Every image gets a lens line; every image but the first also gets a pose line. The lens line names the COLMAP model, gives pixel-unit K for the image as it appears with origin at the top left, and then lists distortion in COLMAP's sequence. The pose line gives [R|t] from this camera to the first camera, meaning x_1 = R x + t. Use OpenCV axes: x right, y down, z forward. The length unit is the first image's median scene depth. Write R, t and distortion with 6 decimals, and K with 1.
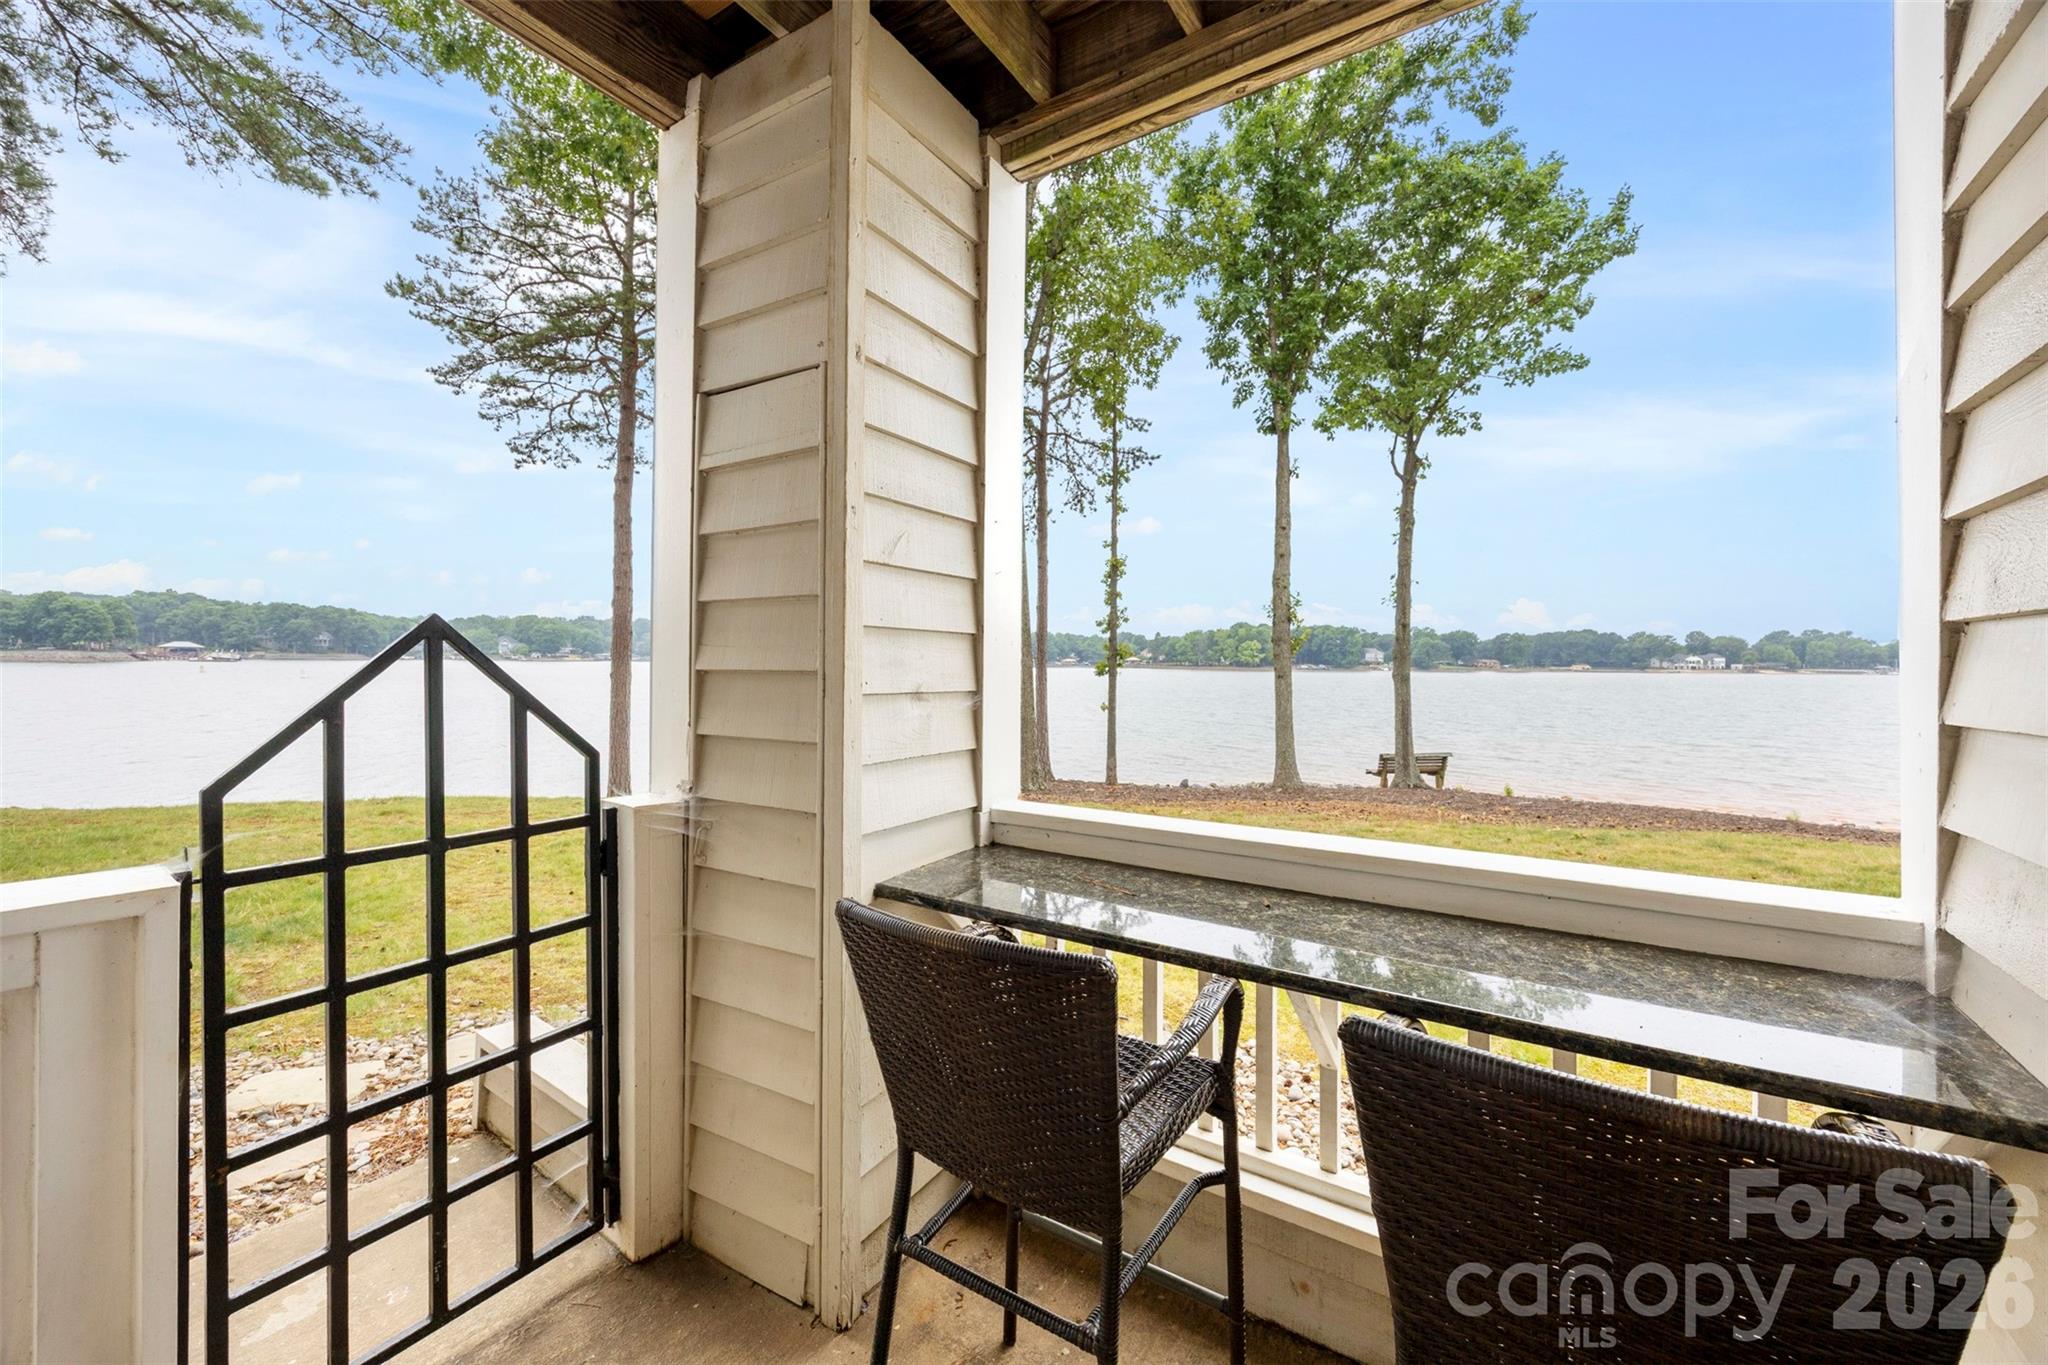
lens RADIAL K [[855.1, 0, 1024.0], [0, 855.1, 682.5], [0, 0, 1]] dist [0.001760, 0.000150]
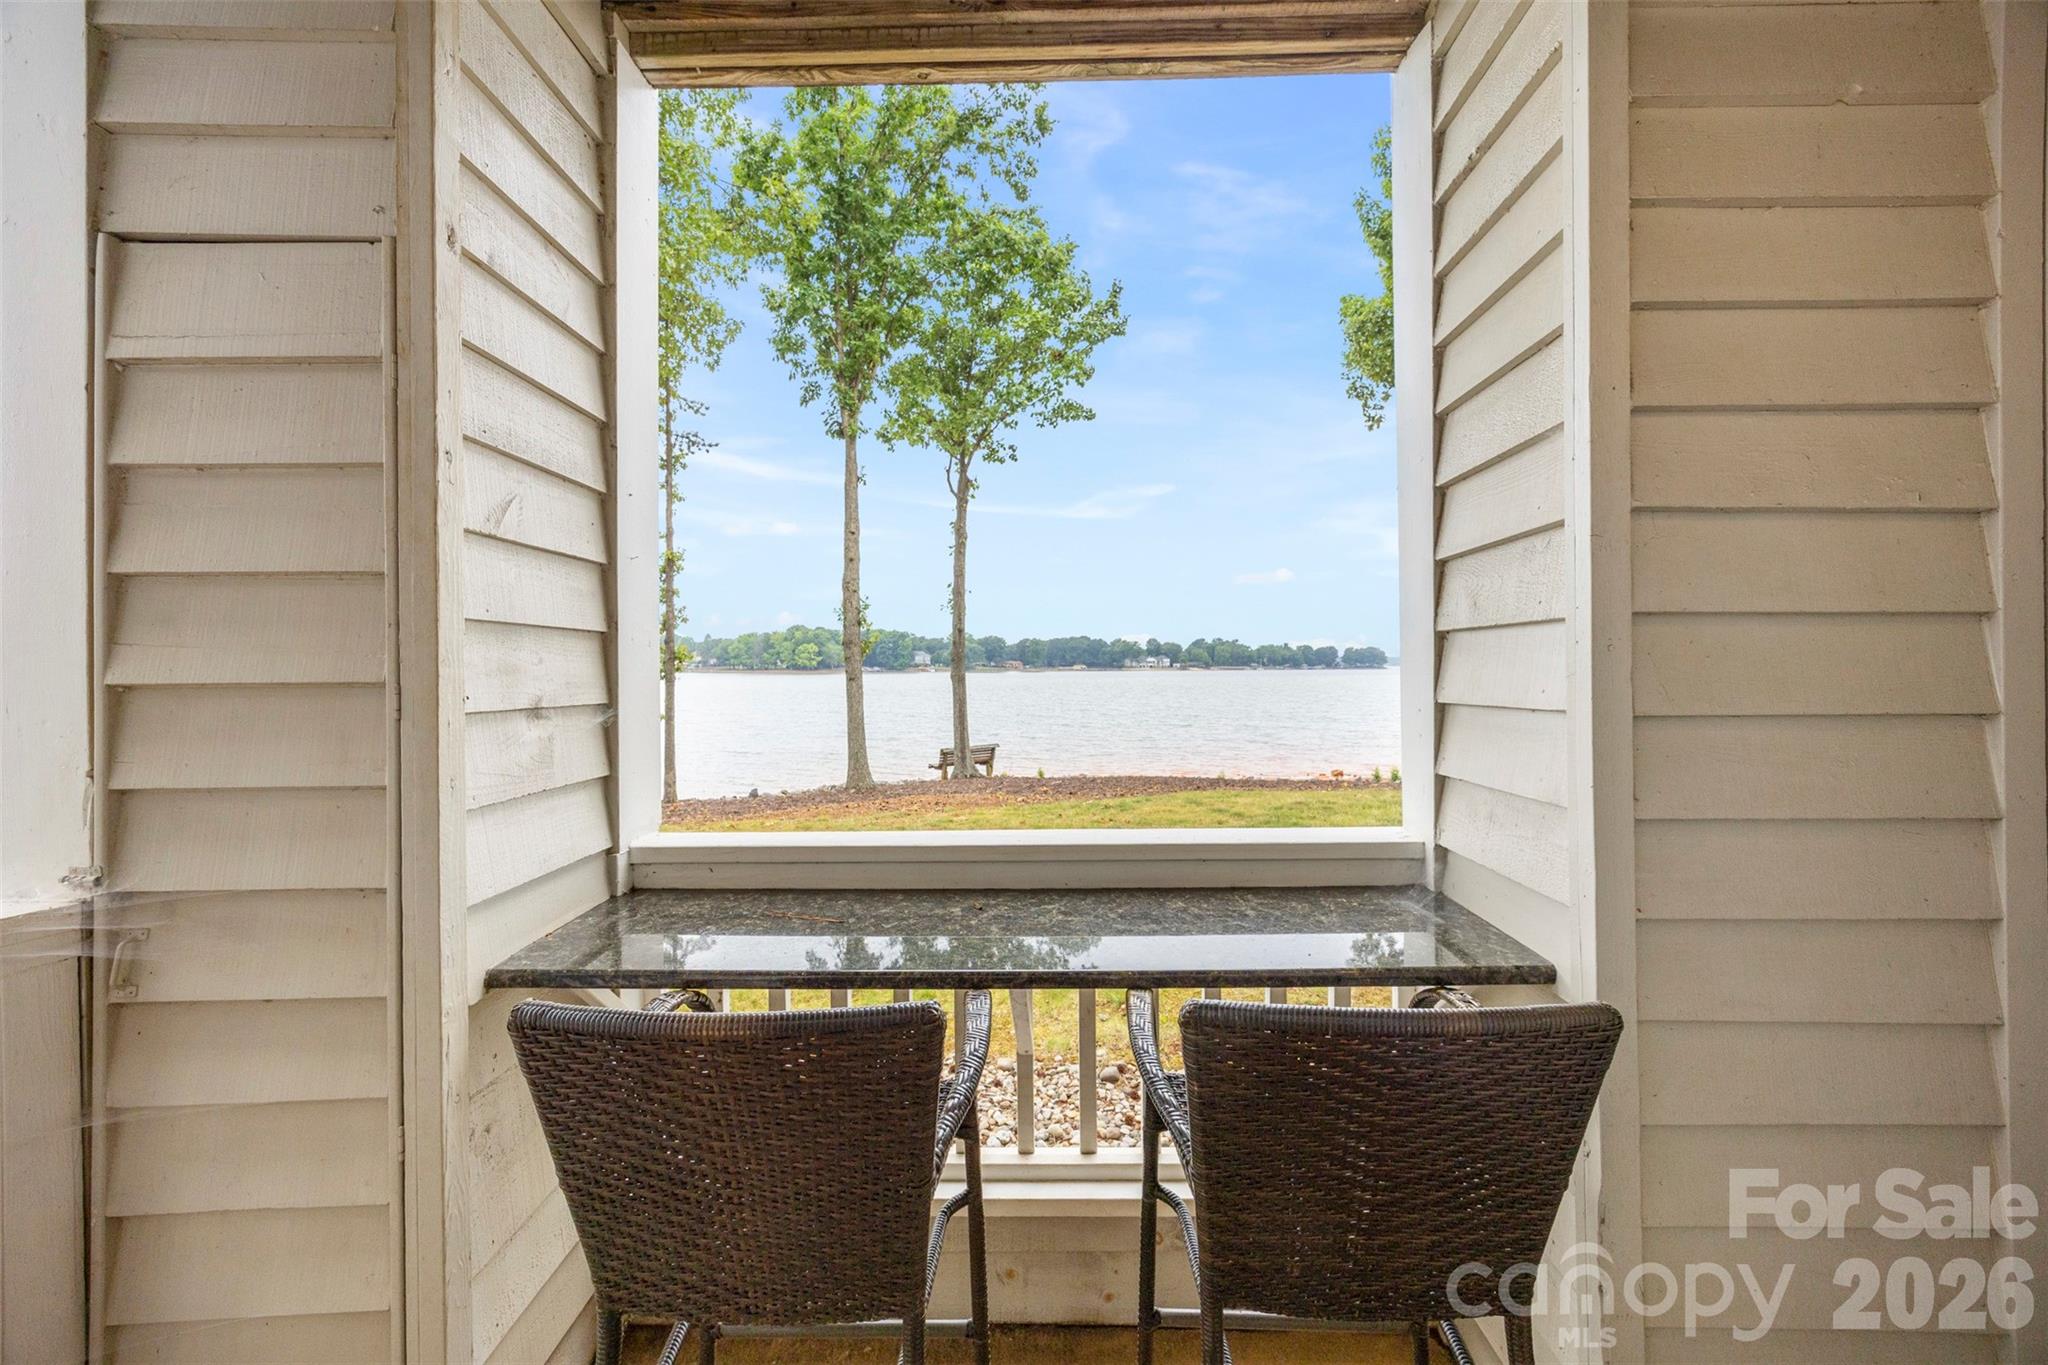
lens RADIAL K [[833.7, 0, 1035.0], [0, 833.7, 684.2], [0, 0, 1]] dist [-0.000361, 0.000835]
pose [[0.827744, -0.022224, 0.560666, -0.080994], [0.023177, 0.999717, 0.005411, -0.001443], [-0.560627, 0.008515, 0.828024, 0.064559]]
